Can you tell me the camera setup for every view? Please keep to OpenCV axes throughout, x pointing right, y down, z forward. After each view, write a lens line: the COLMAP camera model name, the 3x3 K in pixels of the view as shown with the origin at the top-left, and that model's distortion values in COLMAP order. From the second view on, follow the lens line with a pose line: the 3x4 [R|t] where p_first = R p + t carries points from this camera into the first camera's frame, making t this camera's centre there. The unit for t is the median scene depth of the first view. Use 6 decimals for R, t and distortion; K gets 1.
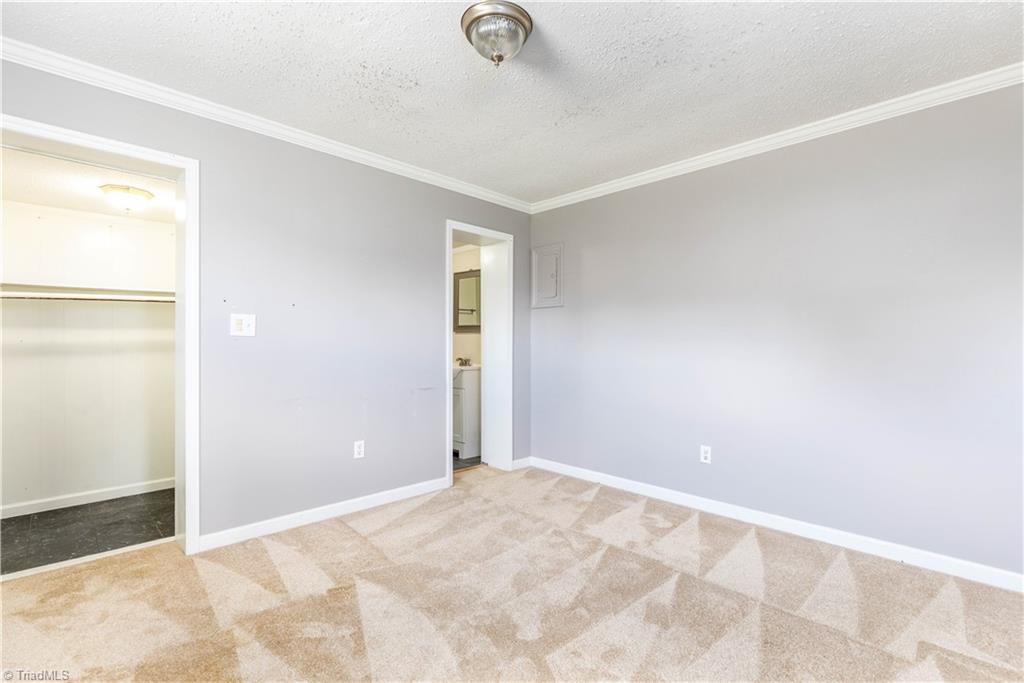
lens RADIAL K [[478.4, 0, 515.6], [0, 478.4, 343.6], [0, 0, 1]] dist [0.003629, -0.000116]
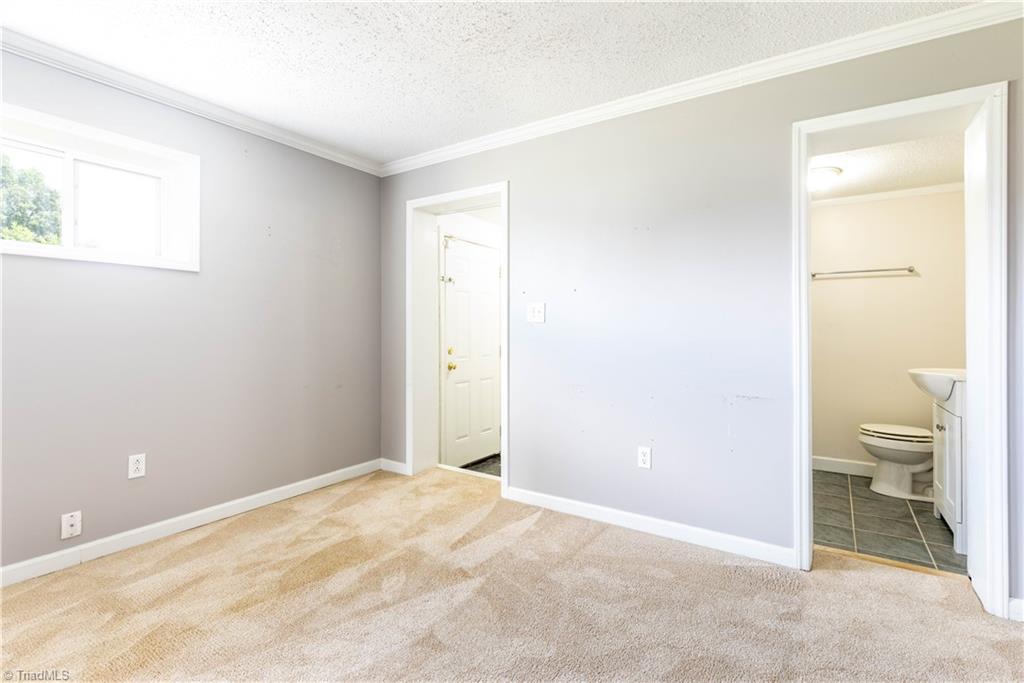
lens RADIAL K [[478.4, 0, 515.4], [0, 478.4, 331.8], [0, 0, 1]] dist [0.003629, -0.000116]
pose [[0.205626, 0.003467, -0.978624, 0.542144], [-0.002081, 0.999993, 0.003105, 0.003413], [0.978628, 0.001398, 0.205632, 0.768276]]
